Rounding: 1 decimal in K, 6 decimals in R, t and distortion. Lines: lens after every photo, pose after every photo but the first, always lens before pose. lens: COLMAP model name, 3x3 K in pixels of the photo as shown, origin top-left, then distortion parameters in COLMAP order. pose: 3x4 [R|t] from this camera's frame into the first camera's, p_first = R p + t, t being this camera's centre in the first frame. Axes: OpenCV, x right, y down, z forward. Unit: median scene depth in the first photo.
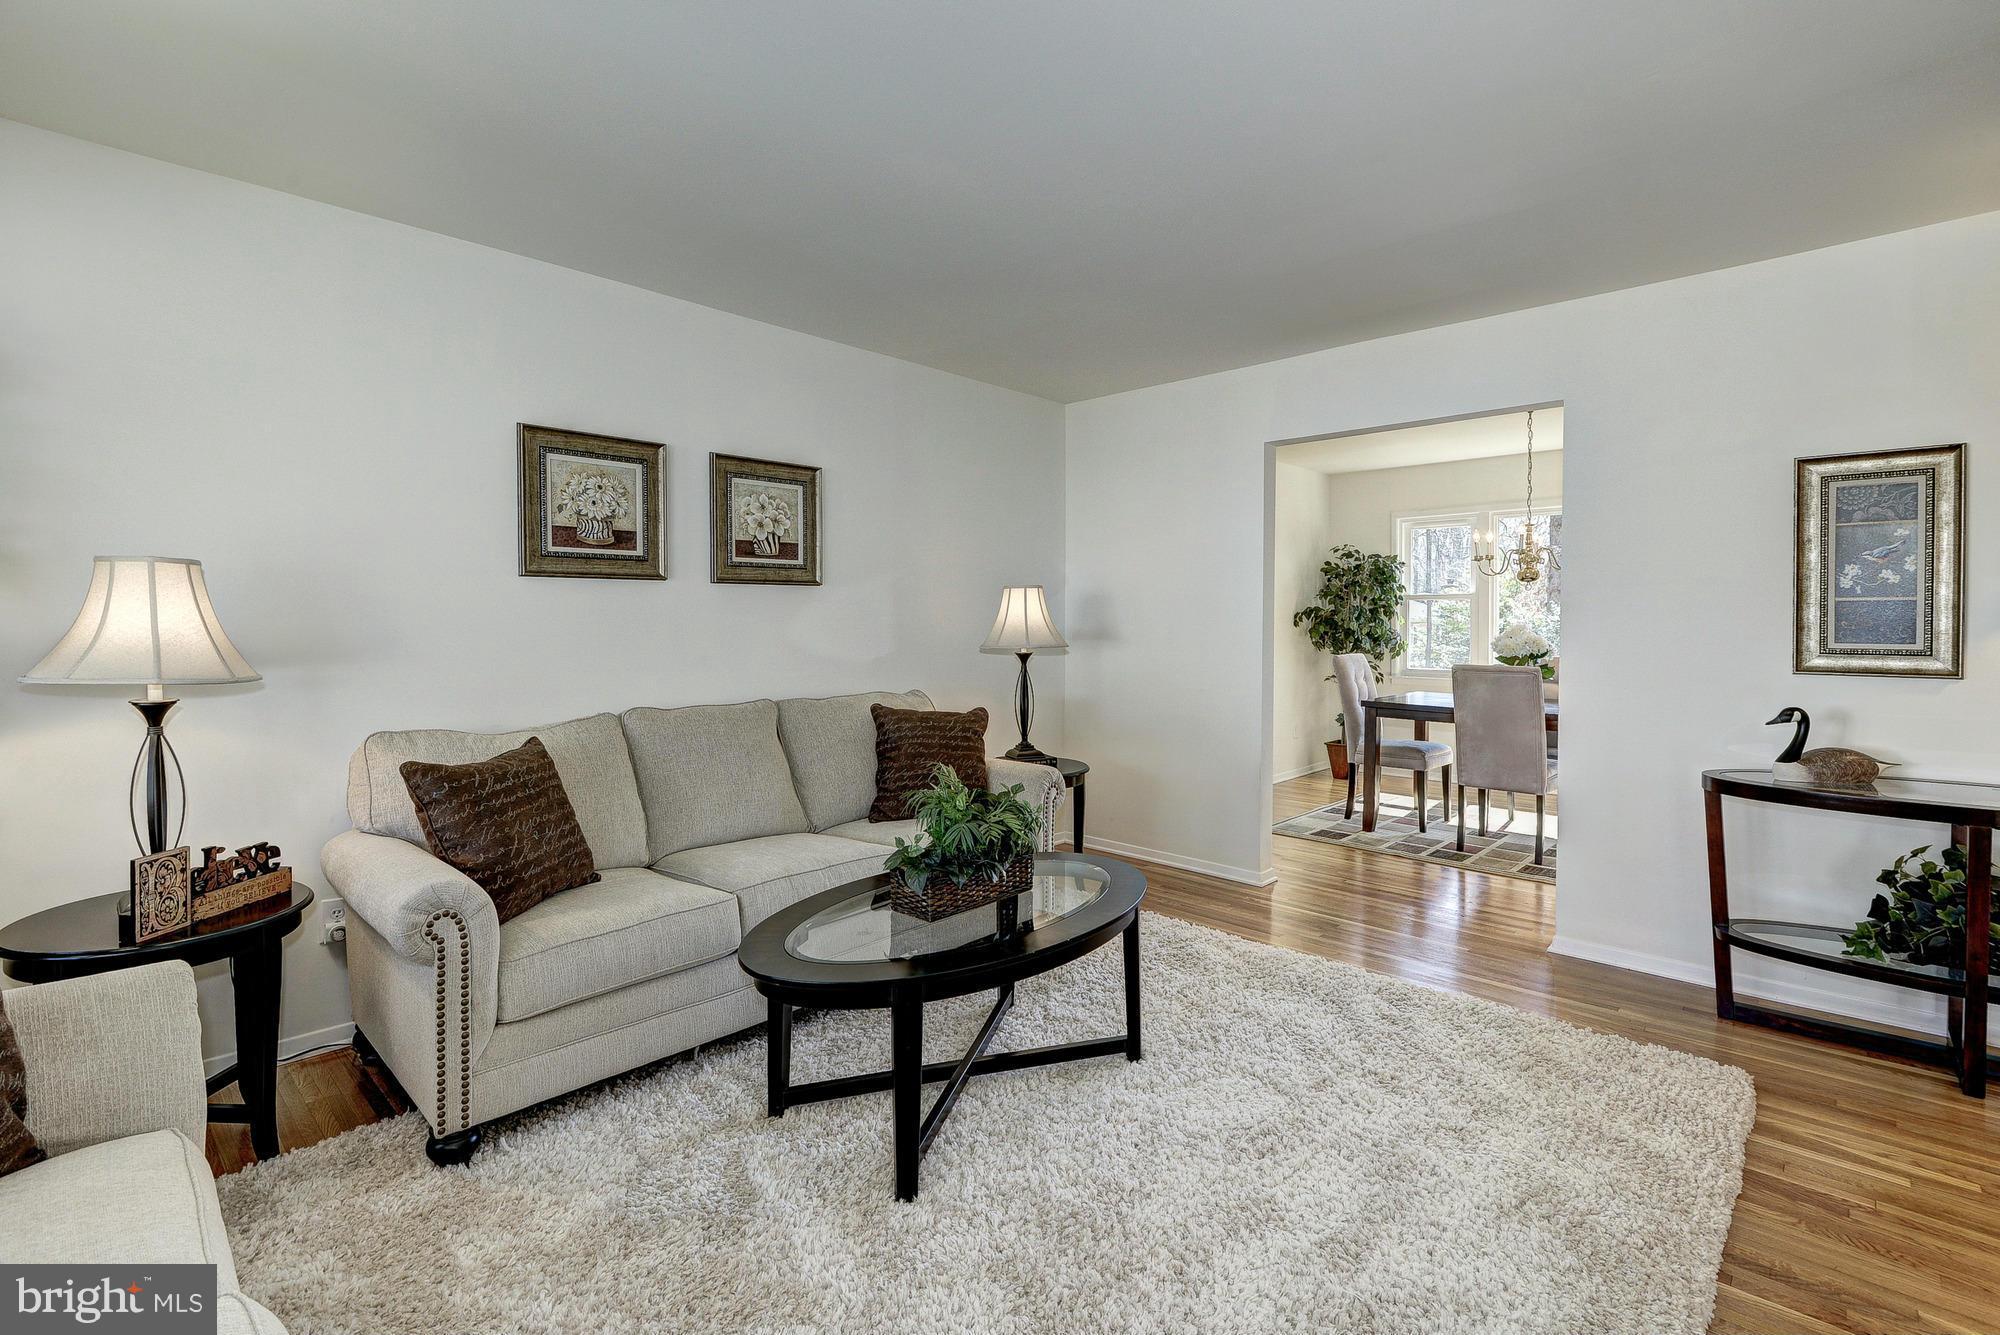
lens RADIAL K [[921.4, 0, 1036.1], [0, 921.4, 647.1], [0, 0, 1]] dist [0.003923, -0.000713]
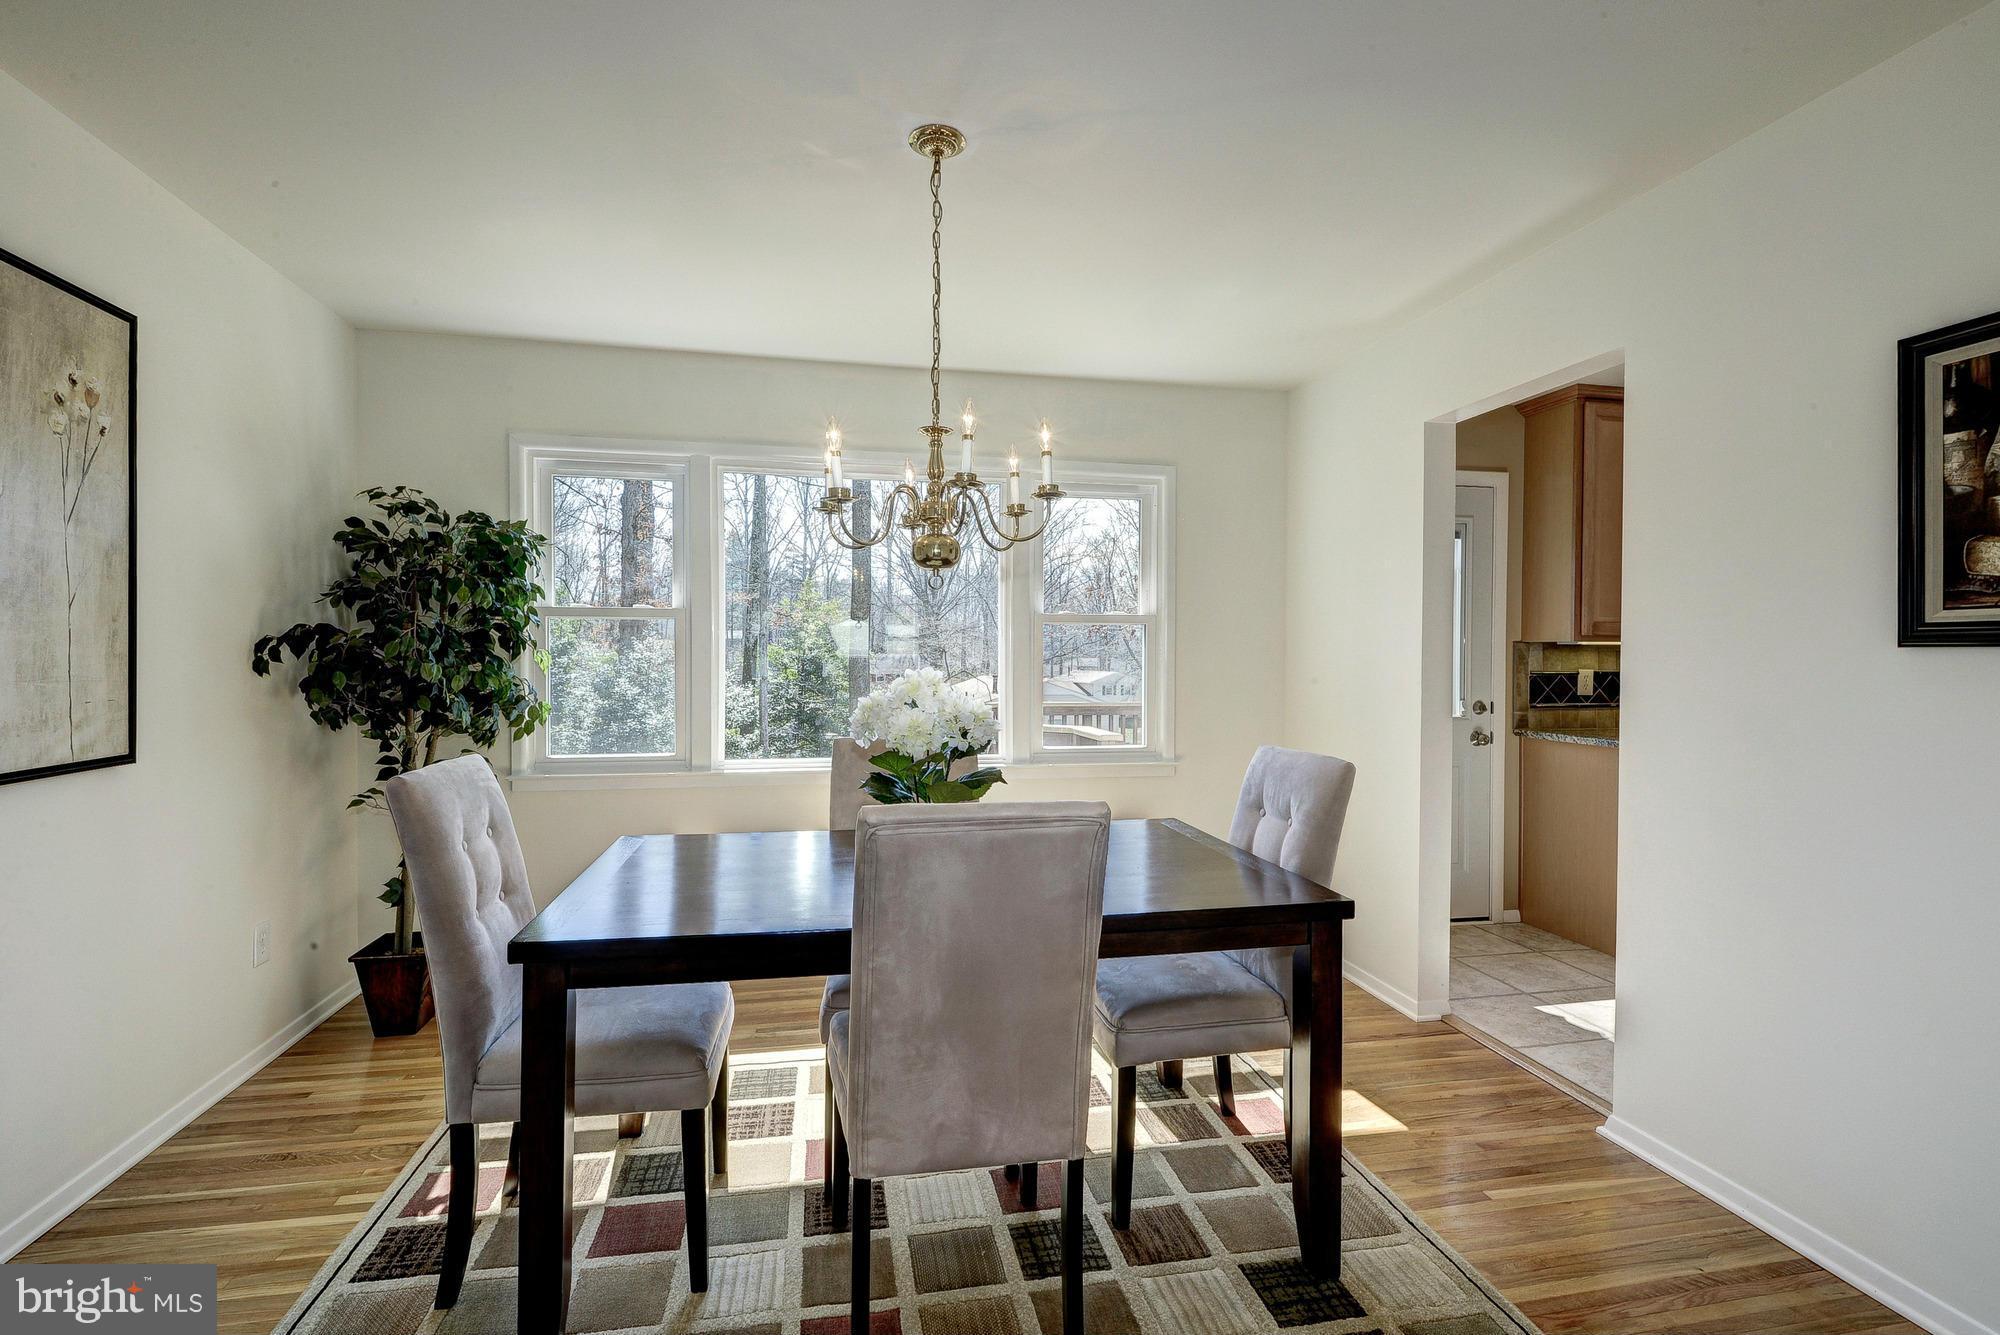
lens RADIAL K [[921.4, 0, 1000.3], [0, 921.4, 663.0], [0, 0, 1]] dist [0.003923, -0.000713]
pose [[0.599778, -0.000610, 0.800166, 0.163123], [0.018697, 0.999737, -0.013252, -0.016475], [-0.799948, 0.022909, 0.599632, 0.535521]]
